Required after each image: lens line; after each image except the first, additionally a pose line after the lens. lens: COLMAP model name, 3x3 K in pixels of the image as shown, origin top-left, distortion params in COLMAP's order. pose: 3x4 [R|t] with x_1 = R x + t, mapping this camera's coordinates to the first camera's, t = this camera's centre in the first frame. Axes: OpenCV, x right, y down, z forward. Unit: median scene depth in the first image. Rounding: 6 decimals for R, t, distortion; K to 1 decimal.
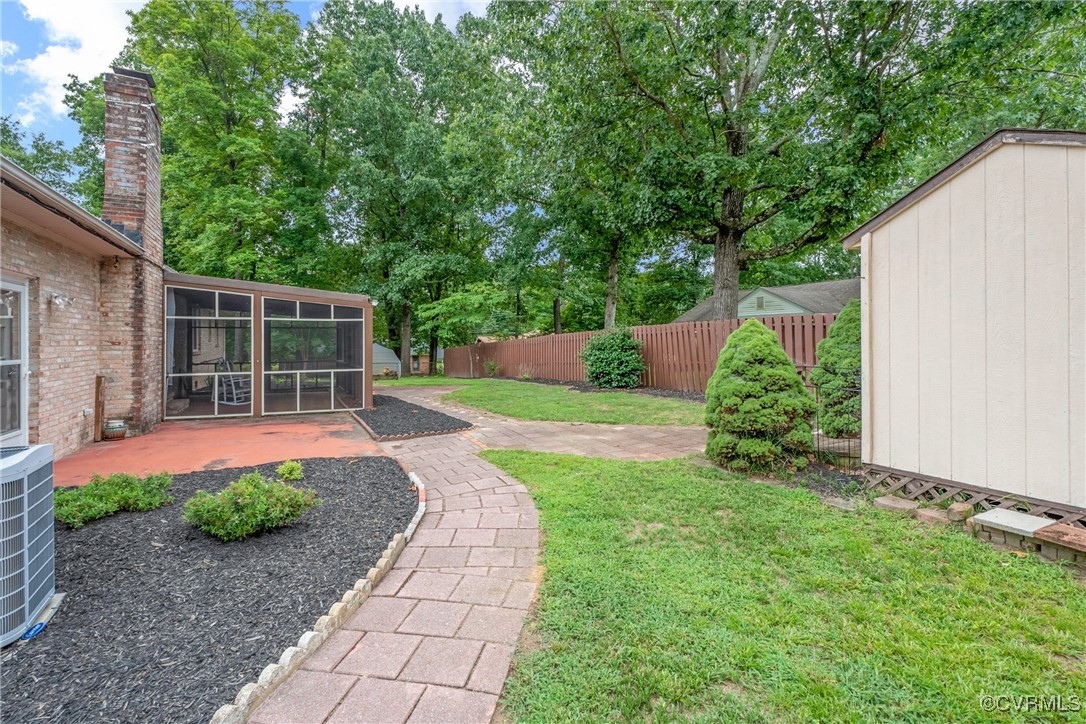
lens RADIAL K [[490.9, 0, 542.3], [0, 490.9, 339.4], [0, 0, 1]] dist [-0.000077, 0.000284]
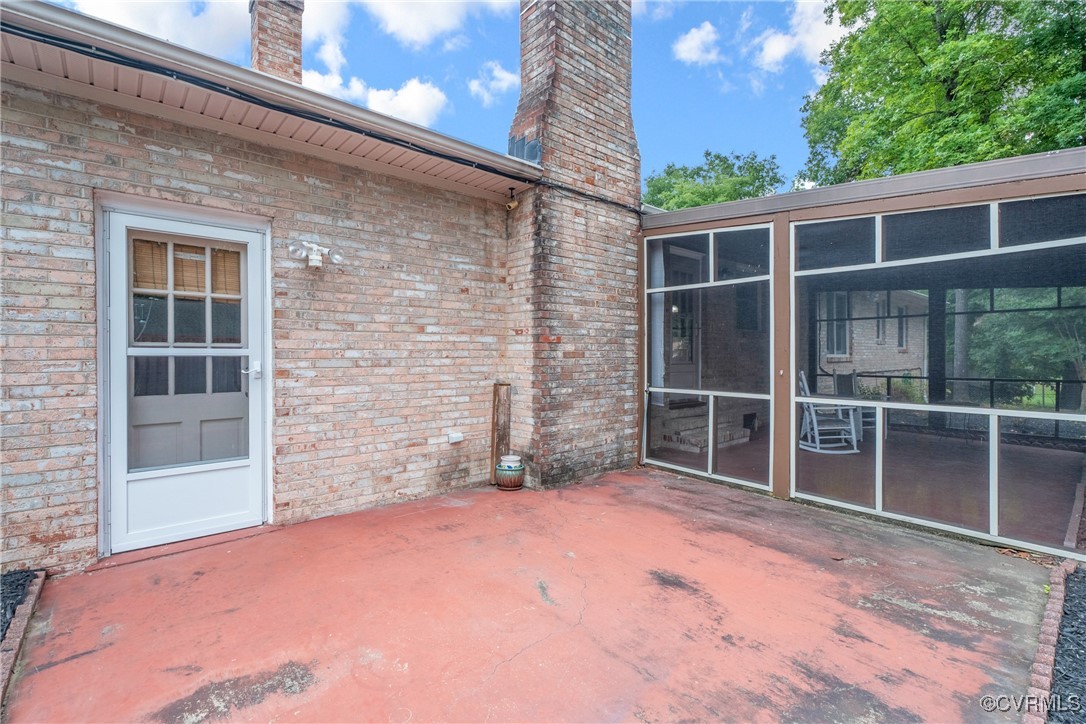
lens RADIAL K [[490.9, 0, 542.7], [0, 490.9, 356.0], [0, 0, 1]] dist [-0.000077, 0.000284]
pose [[0.229786, 0.007128, -0.973215, -0.251618], [0.002445, 0.999966, 0.007901, 0.032761], [0.973238, -0.004195, 0.229761, 0.868038]]
